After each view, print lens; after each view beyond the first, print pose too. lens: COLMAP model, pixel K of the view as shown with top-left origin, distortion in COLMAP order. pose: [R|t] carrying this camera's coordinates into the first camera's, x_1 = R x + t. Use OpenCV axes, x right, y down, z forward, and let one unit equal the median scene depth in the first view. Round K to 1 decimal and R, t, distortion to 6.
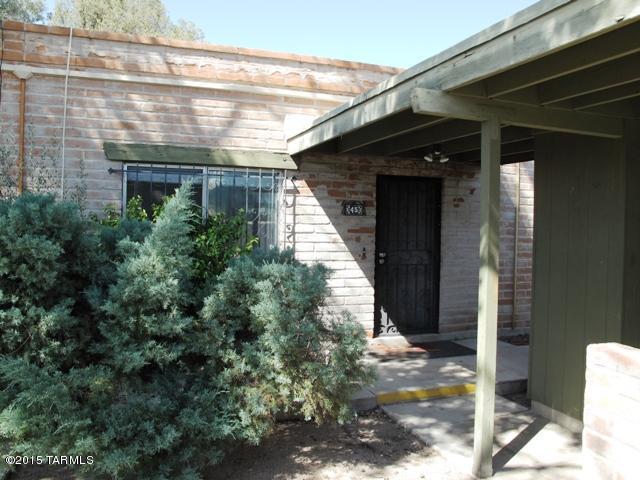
lens RADIAL K [[535.9, 0, 320.0], [0, 535.9, 240.0], [0, 0, 1]] dist [-0.111564, 0.079235]
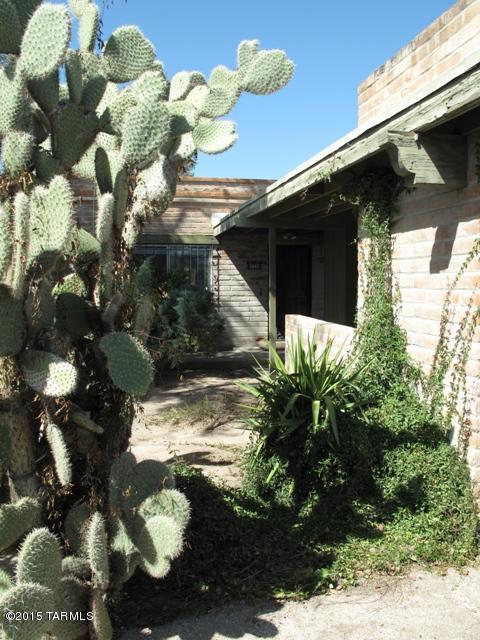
lens RADIAL K [[535.9, 0, 240.0], [0, 535.9, 320.0], [0, 0, 1]] dist [-0.111564, 0.079235]
pose [[0.989466, -0.011169, -0.144334, 0.276432], [0.017659, 0.998886, 0.043763, 0.041444], [0.143684, -0.045851, 0.988561, -0.738364]]
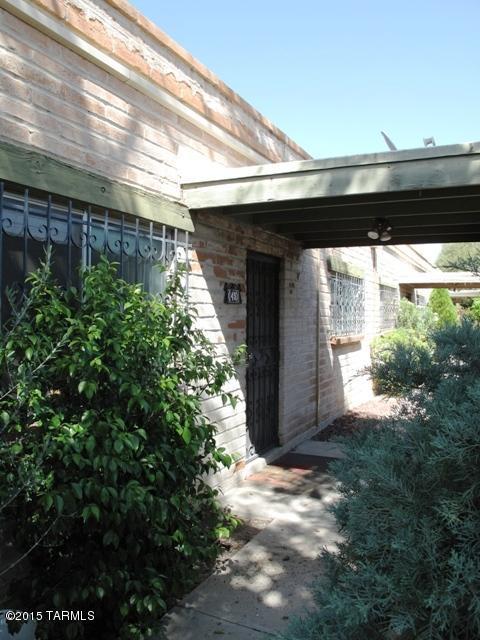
lens RADIAL K [[547.0, 0, 240.0], [0, 547.0, 320.0], [0, 0, 1]] dist [-0.226552, 0.348096]
pose [[0.708187, -0.024944, 0.705584, -0.465562], [0.037580, 0.999291, -0.002392, -0.023732], [-0.705024, 0.028210, 0.708622, 0.502571]]
